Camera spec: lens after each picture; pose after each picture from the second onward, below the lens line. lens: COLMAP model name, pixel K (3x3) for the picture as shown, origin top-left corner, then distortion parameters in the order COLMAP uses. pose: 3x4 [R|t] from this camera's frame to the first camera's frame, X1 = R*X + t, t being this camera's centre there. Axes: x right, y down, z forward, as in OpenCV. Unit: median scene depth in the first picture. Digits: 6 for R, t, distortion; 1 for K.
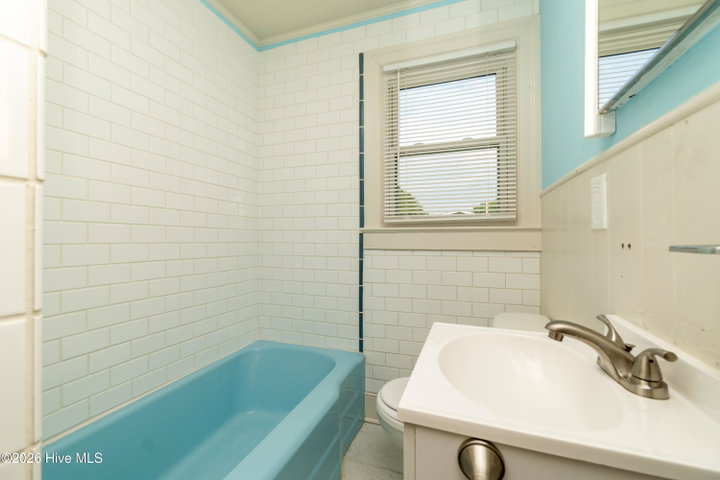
lens RADIAL K [[309.9, 0, 357.0], [0, 309.9, 238.2], [0, 0, 1]] dist [-0.008394, 0.001449]
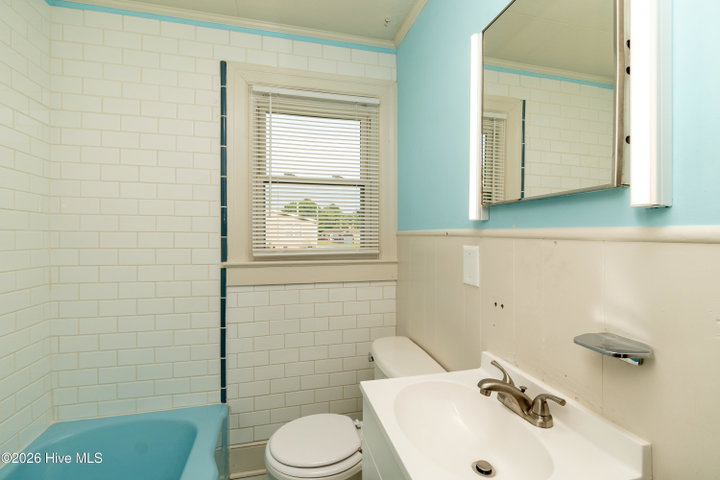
lens RADIAL K [[309.9, 0, 356.4], [0, 309.9, 239.2], [0, 0, 1]] dist [-0.008394, 0.001449]
pose [[0.831805, -0.013018, 0.554915, -0.180462], [0.007047, 0.999892, 0.012895, -0.121949], [-0.555023, -0.006816, 0.831807, 0.080216]]
